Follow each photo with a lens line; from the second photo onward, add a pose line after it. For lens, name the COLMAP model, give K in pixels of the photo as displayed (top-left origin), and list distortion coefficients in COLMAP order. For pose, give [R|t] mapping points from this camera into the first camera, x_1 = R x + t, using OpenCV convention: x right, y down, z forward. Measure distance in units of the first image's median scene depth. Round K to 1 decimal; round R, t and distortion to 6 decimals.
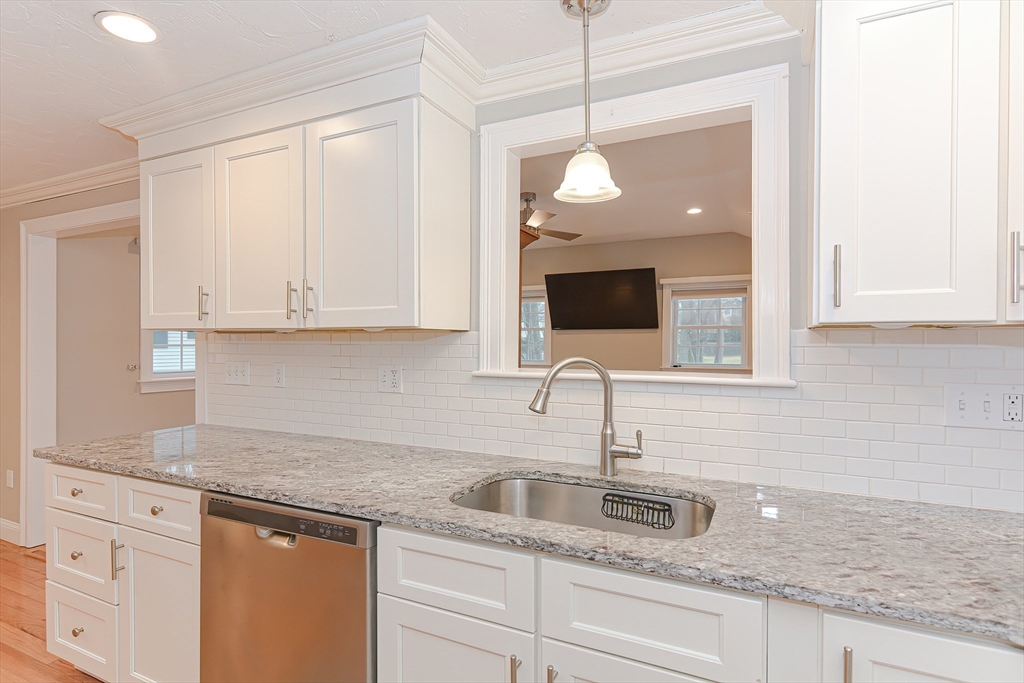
lens RADIAL K [[490.4, 0, 462.1], [0, 490.4, 342.9], [0, 0, 1]] dist [0.003753, -0.000034]
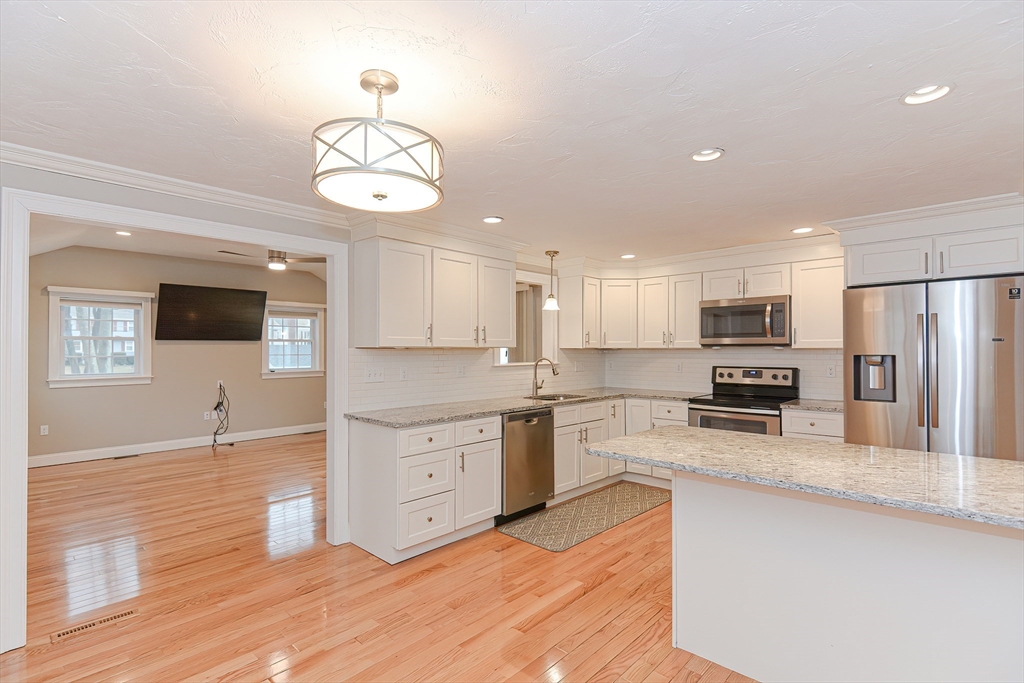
lens RADIAL K [[444.0, 0, 528.3], [0, 444.0, 346.4], [0, 0, 1]] dist [0.002139, 0.000049]
pose [[0.302000, 0.005953, 0.953289, -2.526898], [0.005165, 0.999956, -0.007881, -0.020263], [-0.953294, 0.007304, 0.301956, 0.200940]]
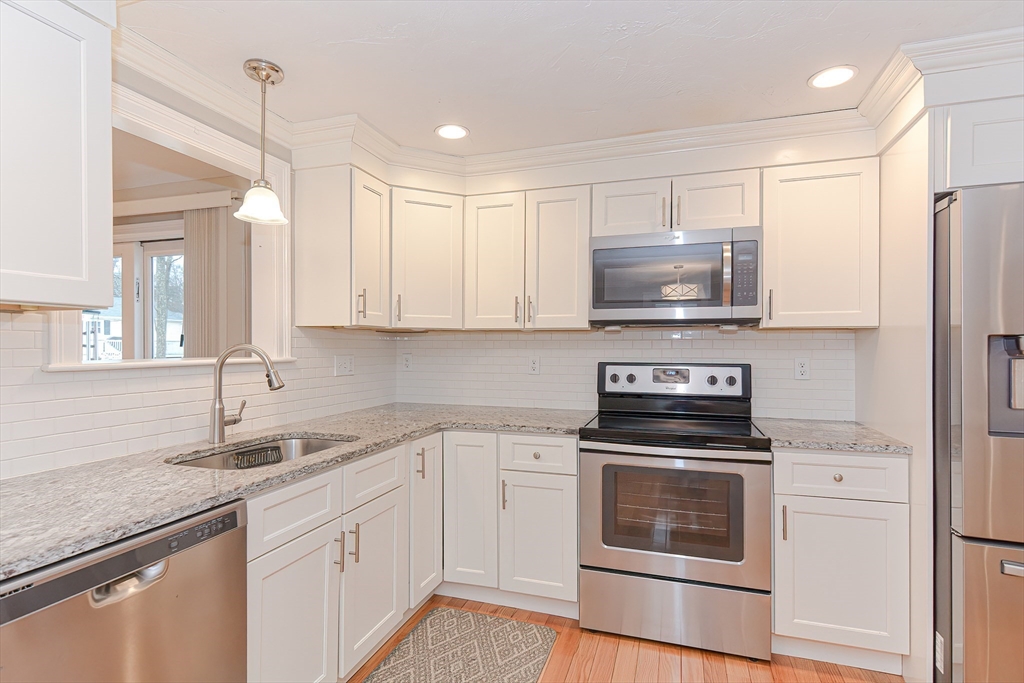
lens RADIAL K [[491.5, 0, 540.2], [0, 491.5, 346.1], [0, 0, 1]] dist [-0.001516, -0.000766]
pose [[-0.171901, -0.004990, 0.985102, -1.080224], [-0.001488, 0.999987, 0.004806, 0.026128], [-0.985113, -0.000639, -0.171906, 0.452521]]
